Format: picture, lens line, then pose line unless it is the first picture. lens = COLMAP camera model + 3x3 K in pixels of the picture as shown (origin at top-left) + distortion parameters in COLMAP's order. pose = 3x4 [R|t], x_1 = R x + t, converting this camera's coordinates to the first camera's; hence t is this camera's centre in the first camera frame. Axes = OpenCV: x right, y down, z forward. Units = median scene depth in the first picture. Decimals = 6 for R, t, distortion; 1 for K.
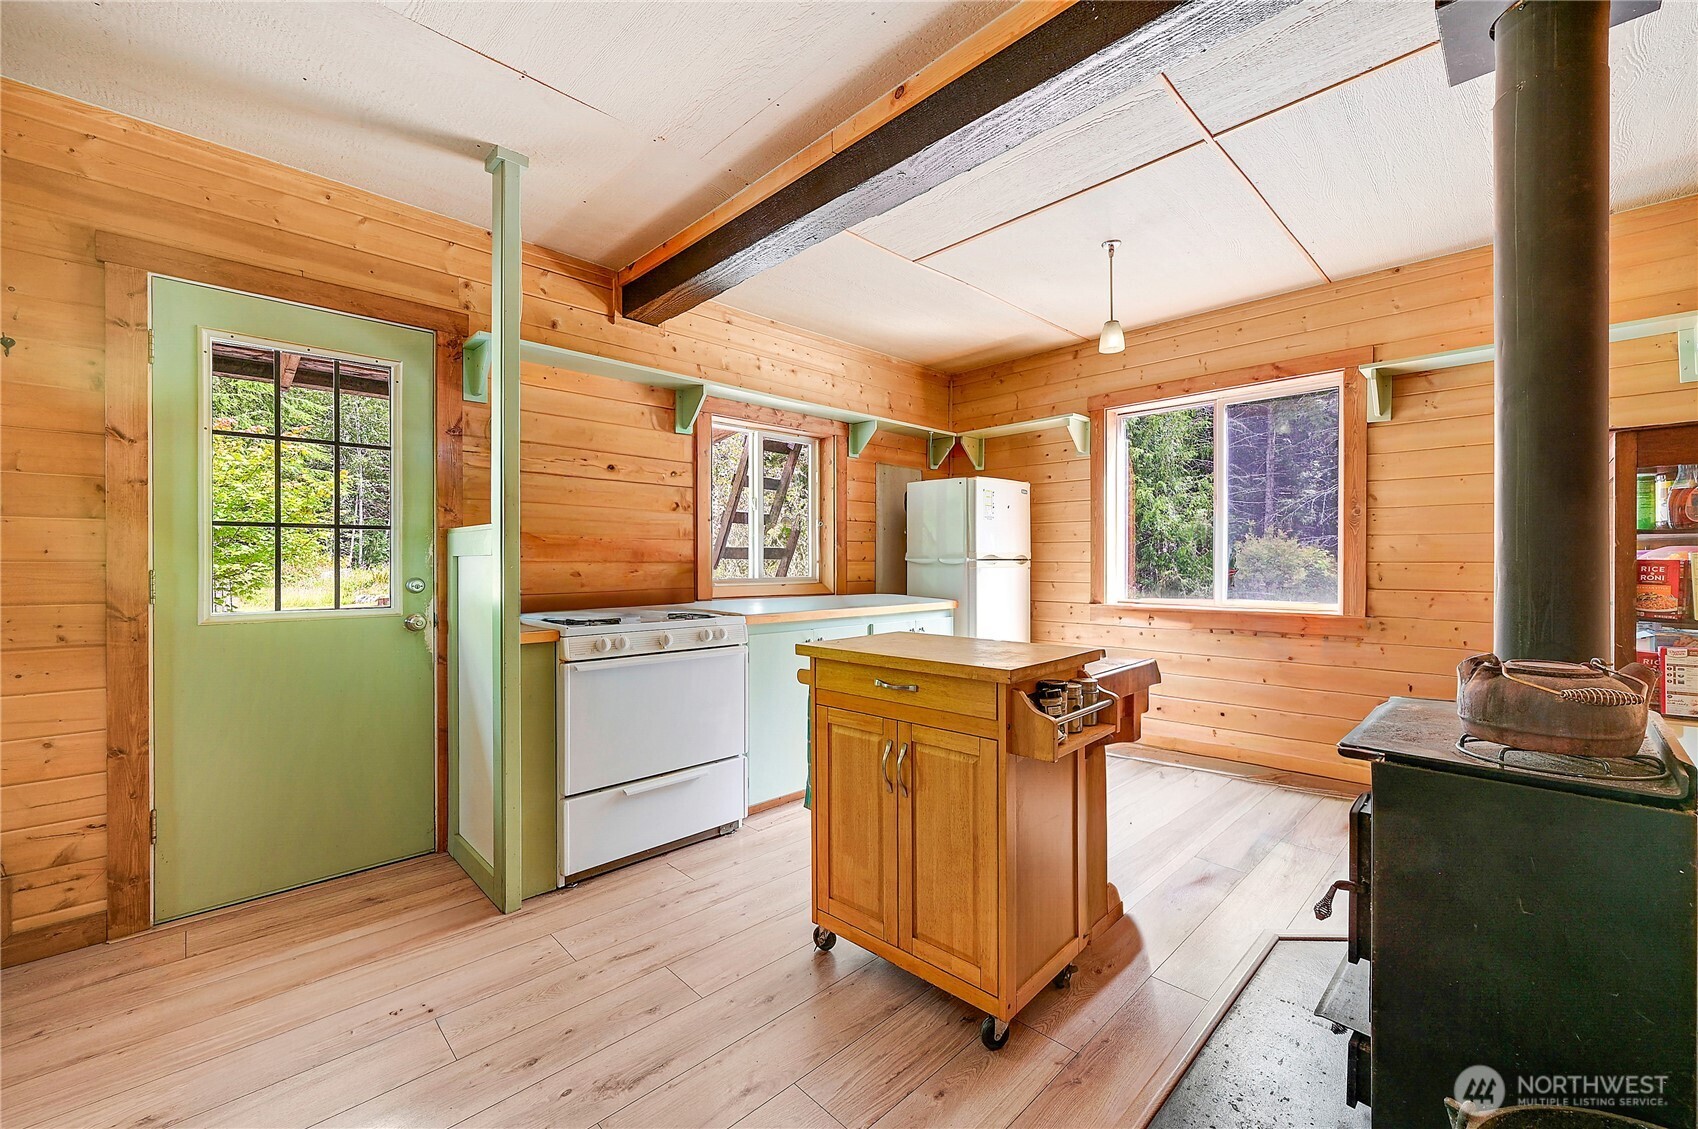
lens RADIAL K [[681.8, 0, 844.8], [0, 681.8, 563.0], [0, 0, 1]] dist [-0.003317, -0.000303]
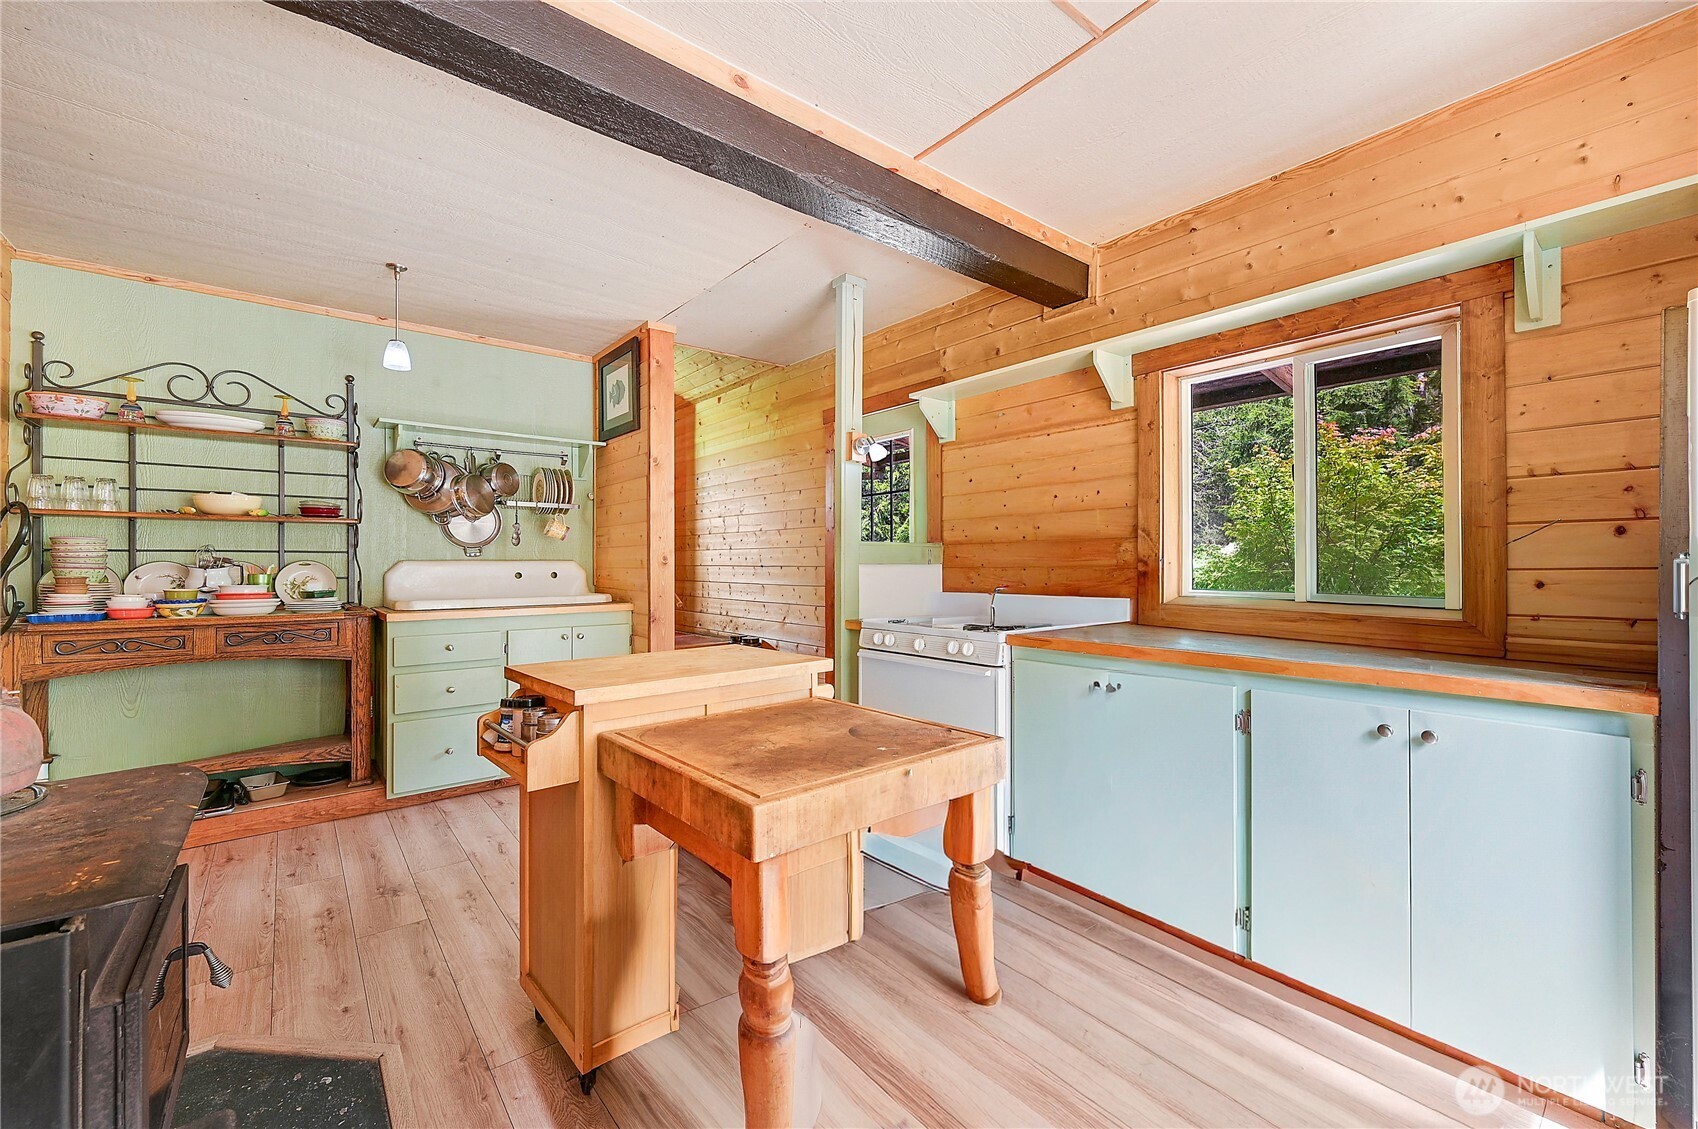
lens RADIAL K [[681.8, 0, 850.0], [0, 681.8, 561.3], [0, 0, 1]] dist [-0.003317, -0.000303]
pose [[-0.089766, -0.005155, -0.995950, 1.217672], [0.000448, 0.999986, -0.005216, -0.010410], [0.995963, -0.000914, -0.089762, 1.530310]]
